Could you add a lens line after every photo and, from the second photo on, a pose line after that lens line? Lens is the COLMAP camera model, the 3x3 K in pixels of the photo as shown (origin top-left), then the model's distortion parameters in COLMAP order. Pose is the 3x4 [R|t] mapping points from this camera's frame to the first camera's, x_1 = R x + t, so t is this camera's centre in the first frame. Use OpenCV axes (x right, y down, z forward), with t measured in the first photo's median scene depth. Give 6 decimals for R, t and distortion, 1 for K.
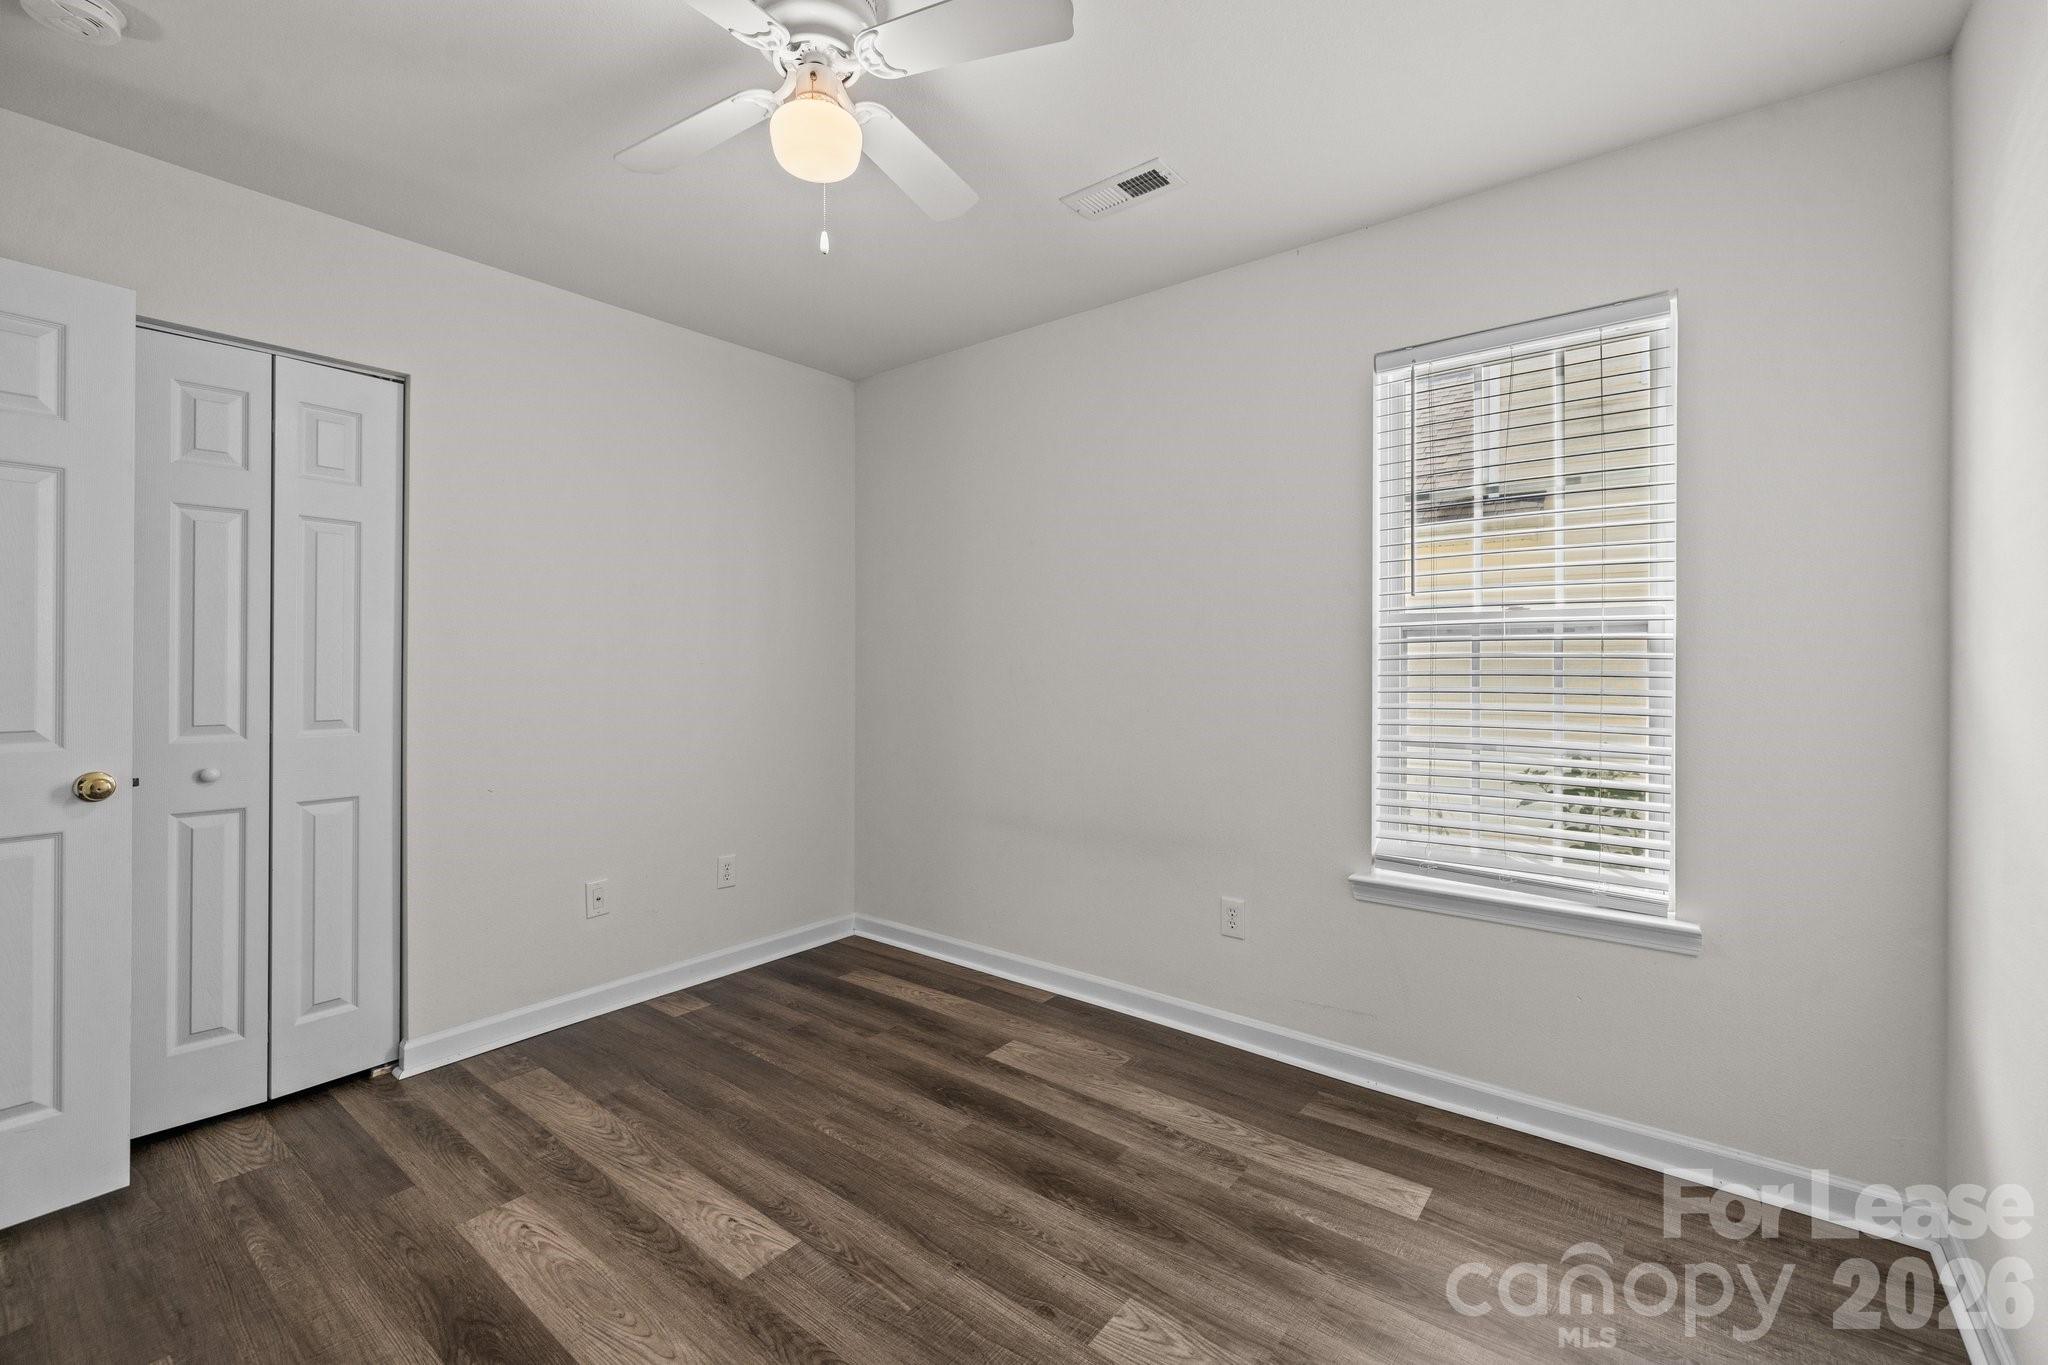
lens RADIAL K [[870.6, 0, 1017.8], [0, 870.6, 670.3], [0, 0, 1]] dist [-0.002738, 0.001845]
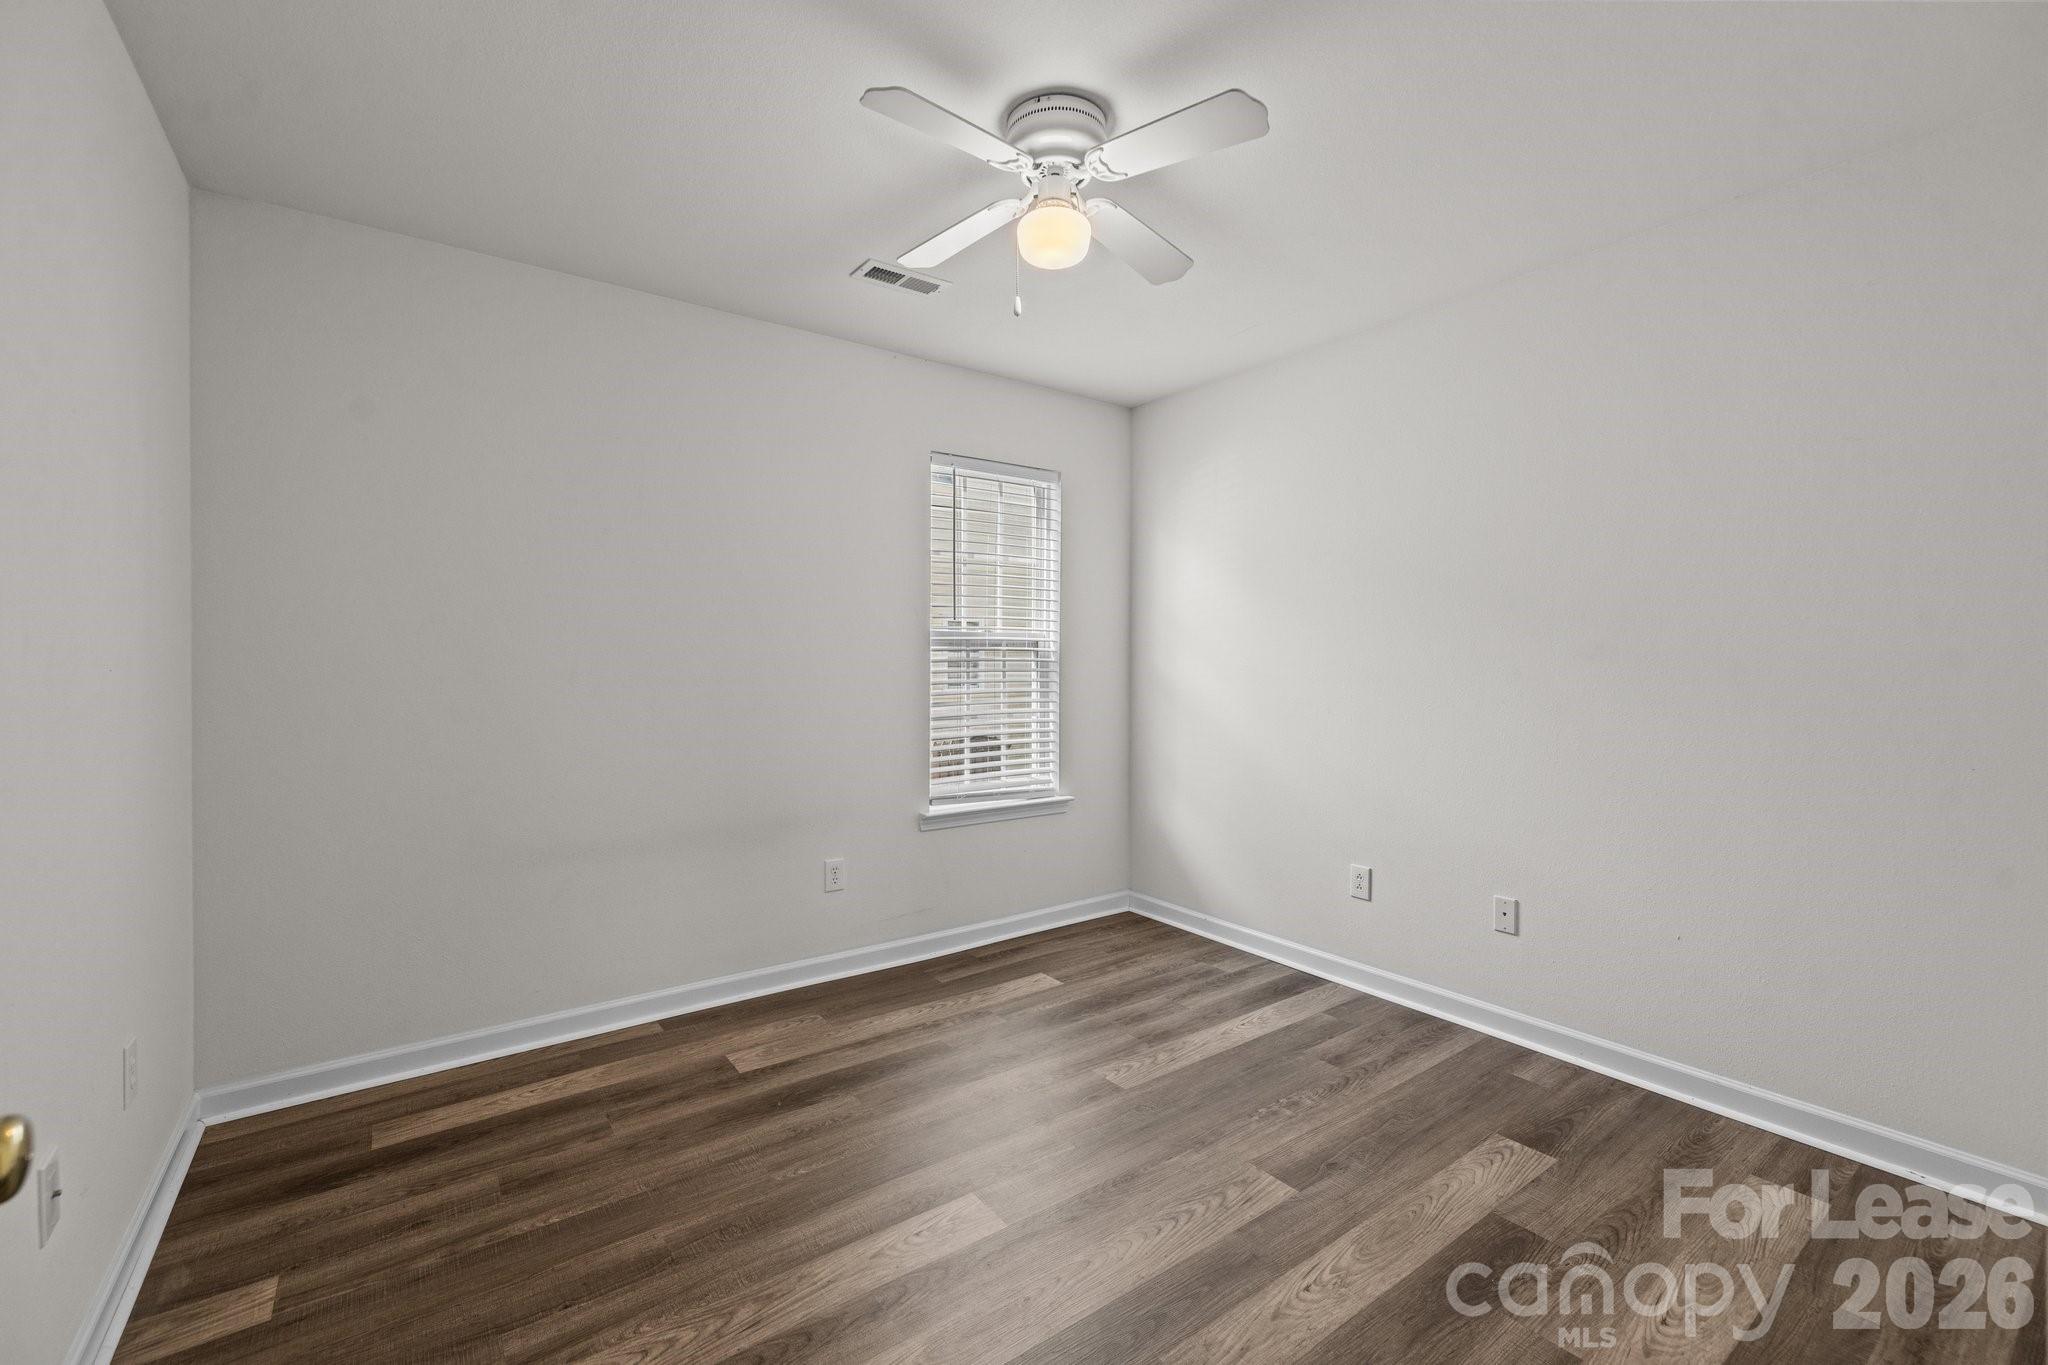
lens RADIAL K [[870.6, 0, 1005.4], [0, 870.6, 666.6], [0, 0, 1]] dist [-0.002738, 0.001845]
pose [[0.266813, -0.005136, 0.963735, -0.869396], [0.013145, 0.999912, 0.001689, -0.005750], [-0.963659, 0.012218, 0.266857, 0.443892]]
